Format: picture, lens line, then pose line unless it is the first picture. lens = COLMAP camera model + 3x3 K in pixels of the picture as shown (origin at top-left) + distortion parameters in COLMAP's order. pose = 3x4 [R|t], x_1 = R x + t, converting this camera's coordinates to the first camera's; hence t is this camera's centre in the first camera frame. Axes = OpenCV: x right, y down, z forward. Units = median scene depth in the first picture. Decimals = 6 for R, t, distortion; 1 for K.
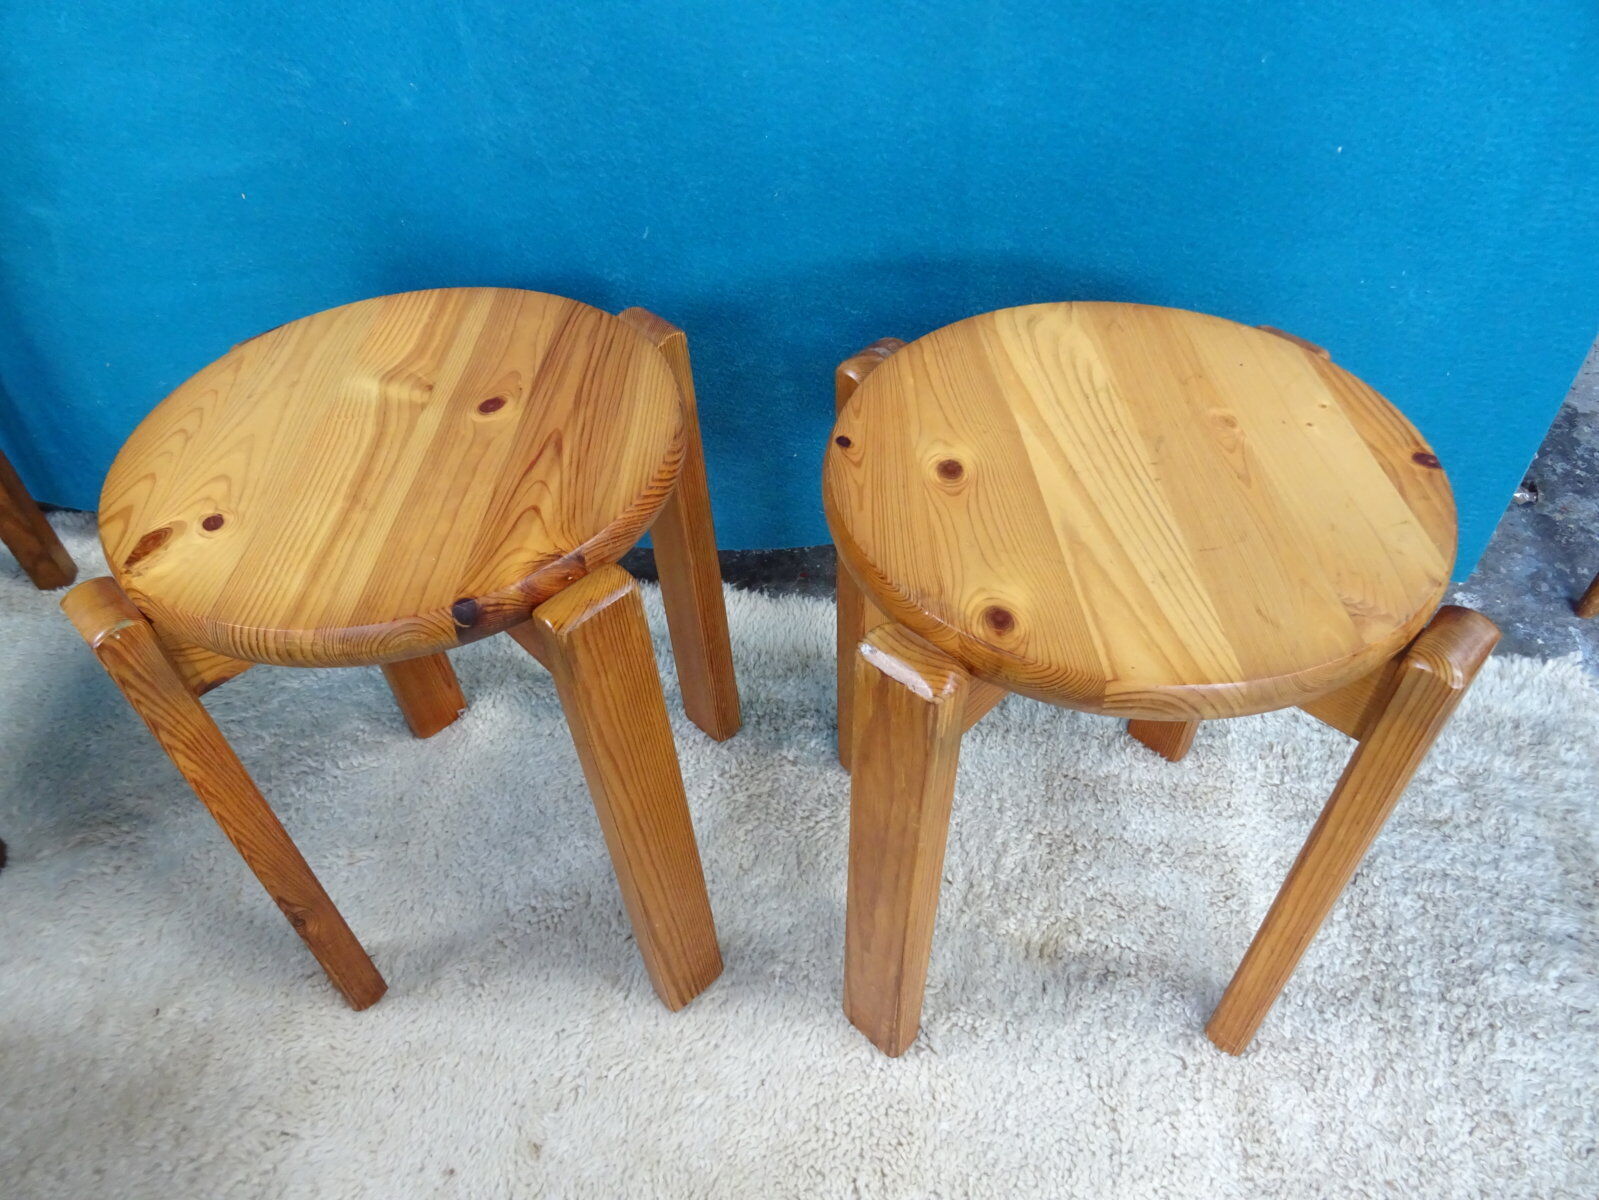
lens RADIAL K [[1136.0, 0, 802.7], [0, 1136.0, 593.7], [0, 0, 1]] dist [-0.002985, -0.003756]
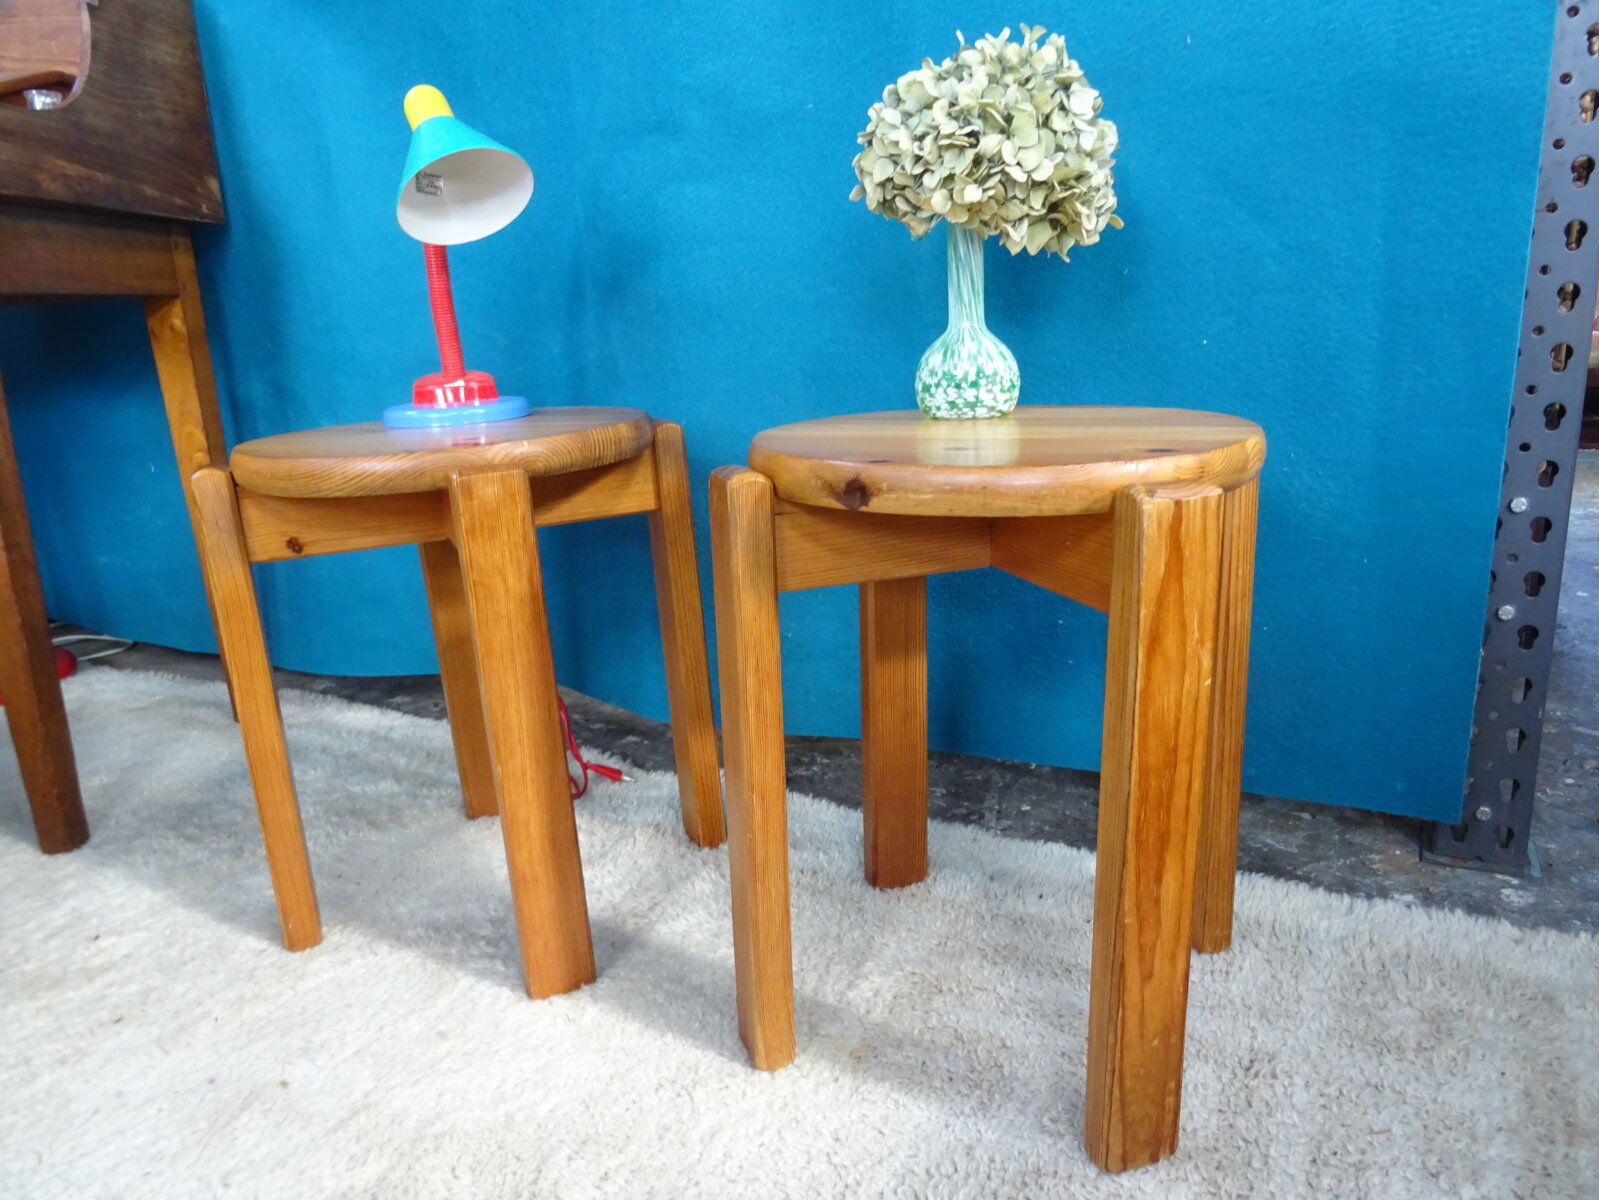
lens RADIAL K [[1136.0, 0, 807.5], [0, 1136.0, 599.8], [0, 0, 1]] dist [-0.002985, -0.003756]
pose [[0.944589, 0.075848, -0.319371, 0.440093], [-0.222552, 0.863161, -0.453236, 0.424560], [0.241292, 0.499199, 0.832213, 0.049832]]
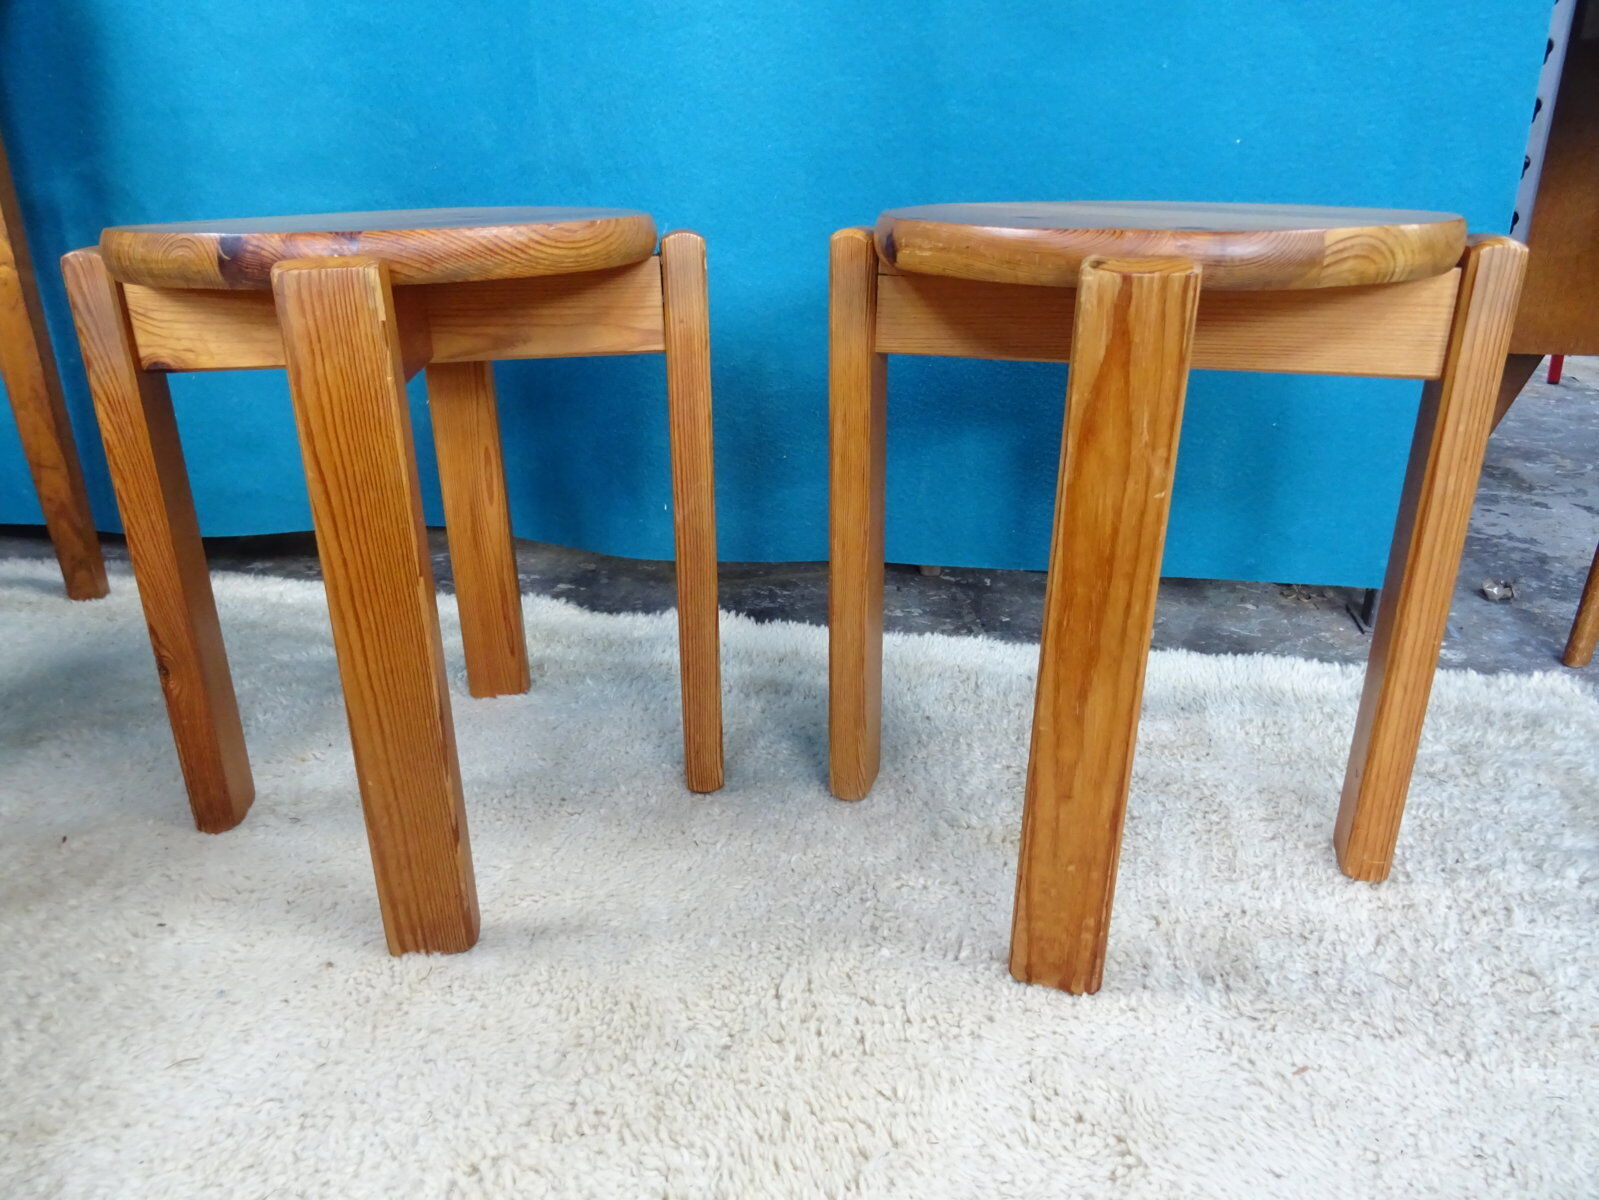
lens RADIAL K [[1136.0, 0, 801.9], [0, 1136.0, 601.3], [0, 0, 1]] dist [-0.002985, -0.003756]
pose [[0.997838, 0.044477, -0.048394, 0.082085], [-0.059991, 0.917122, -0.394066, 0.513764], [0.026857, 0.396117, 0.917807, 0.066452]]
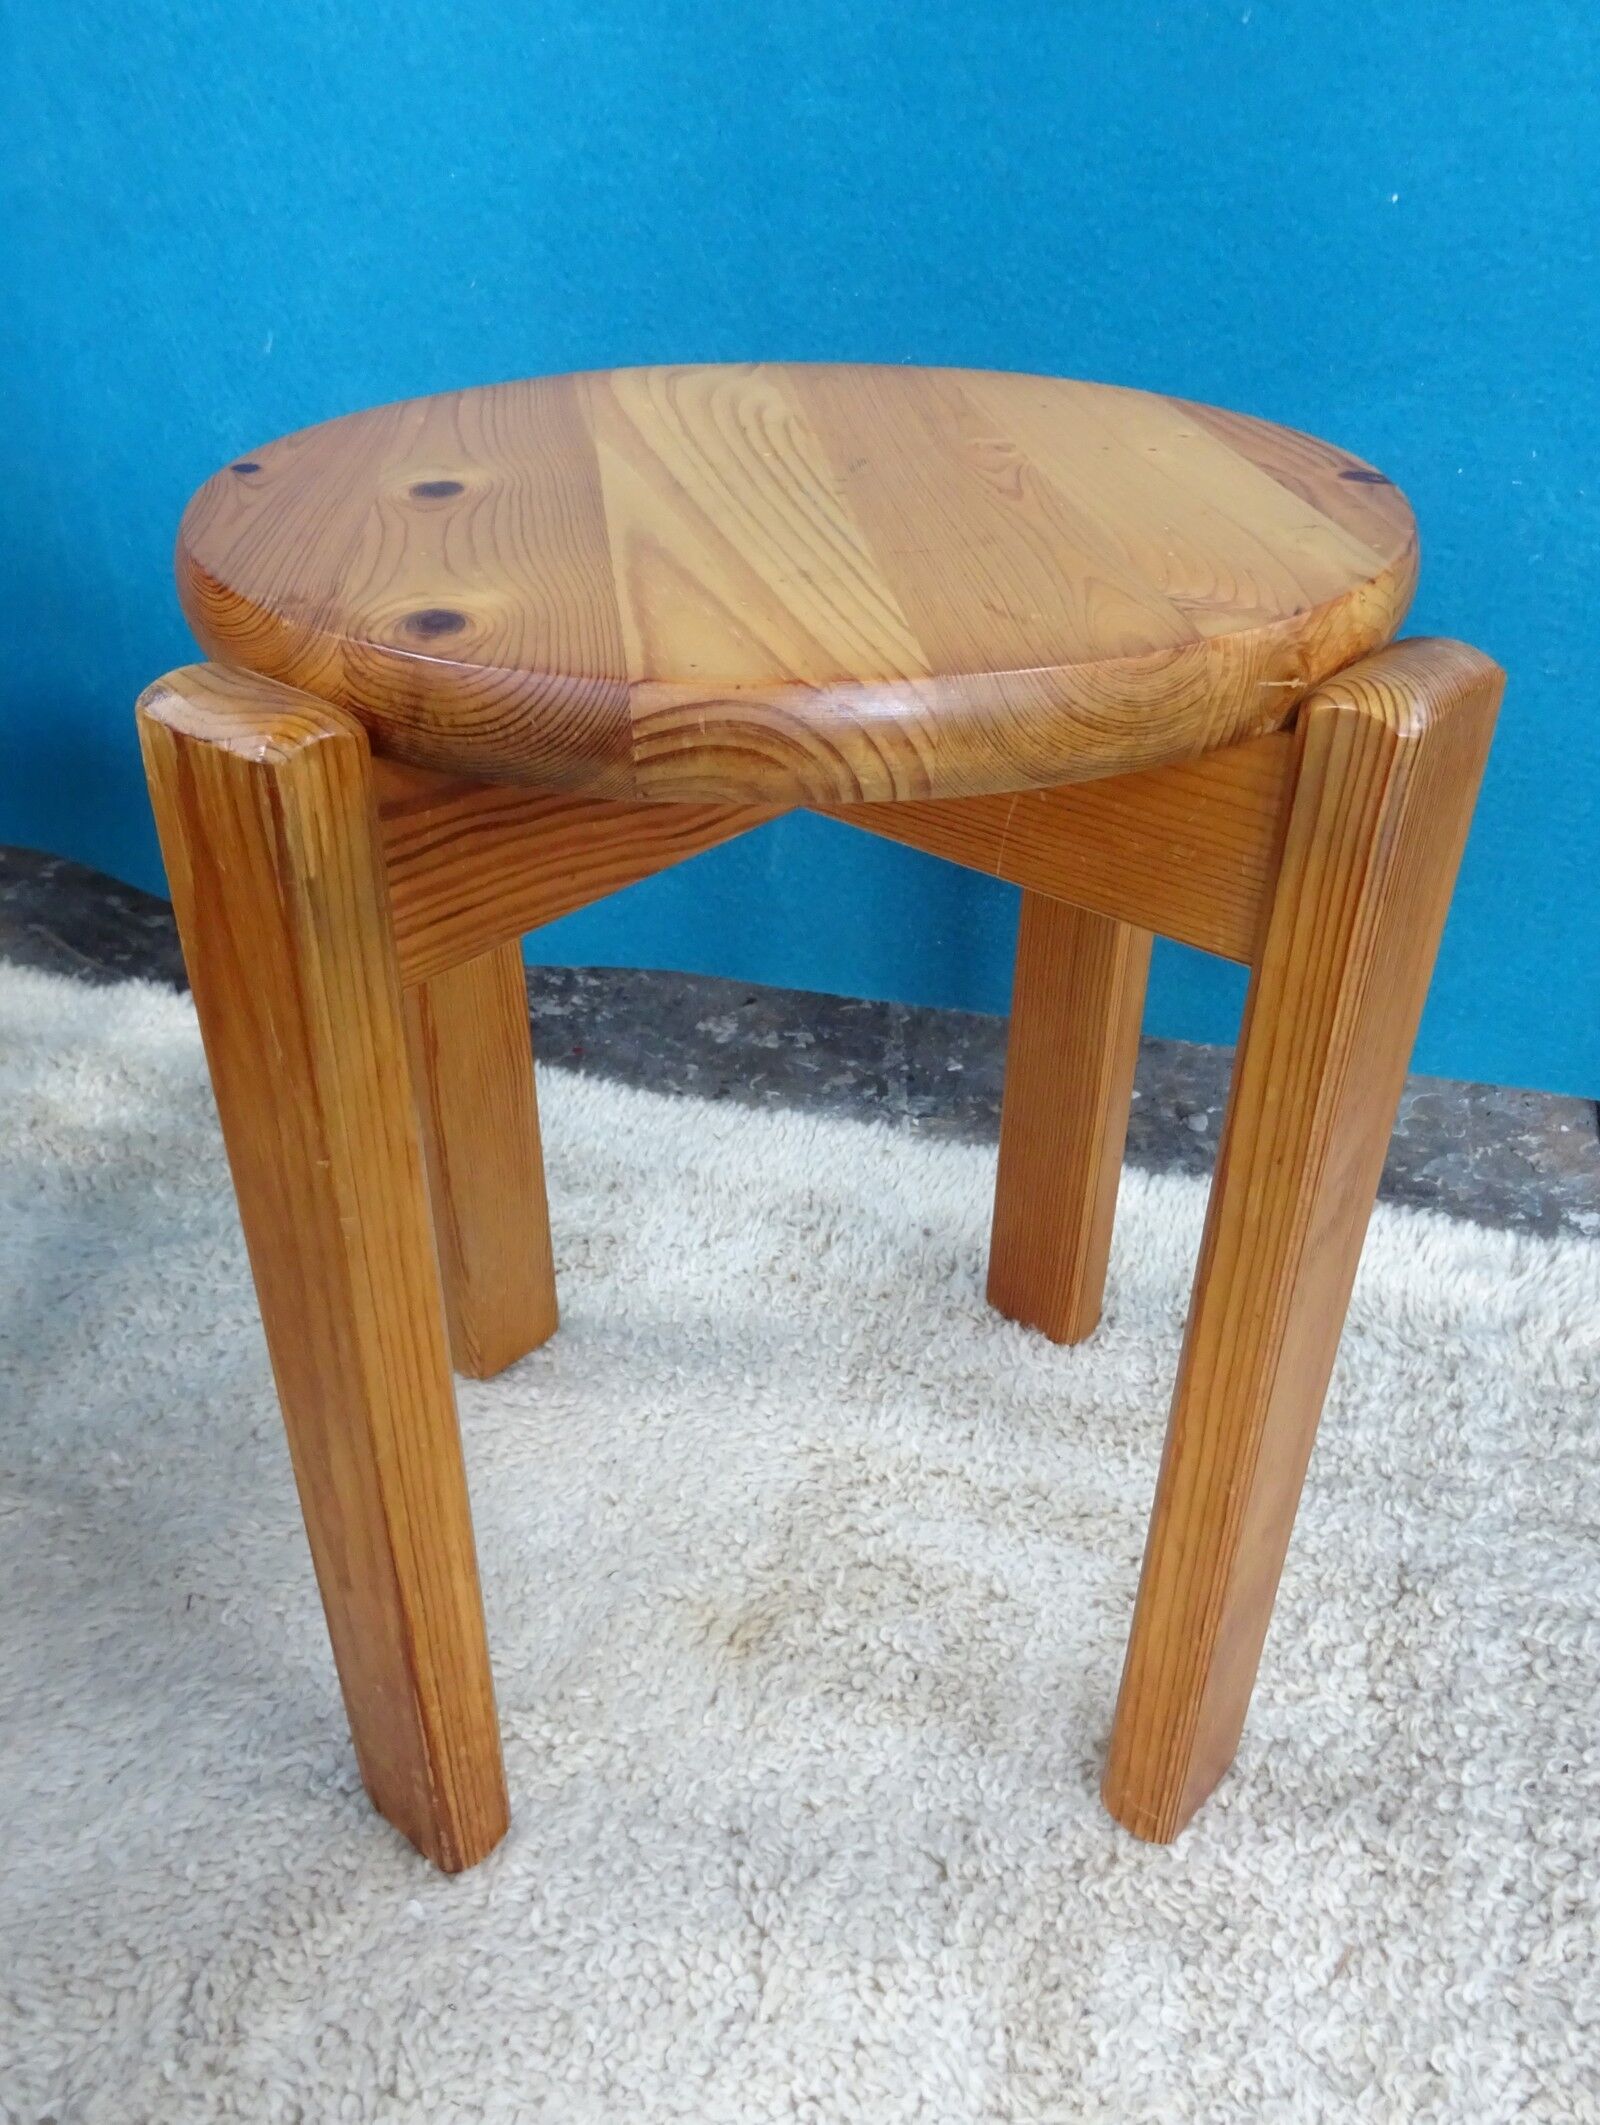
lens RADIAL K [[1721.5, 0, 796.0], [0, 1721.5, 1125.0], [0, 0, 1]] dist [0.016149, -0.029122]
pose [[0.987343, 0.110001, -0.114254, 0.301067], [-0.129112, 0.975847, -0.176221, 0.225047], [0.092110, 0.188742, 0.977697, 0.203737]]
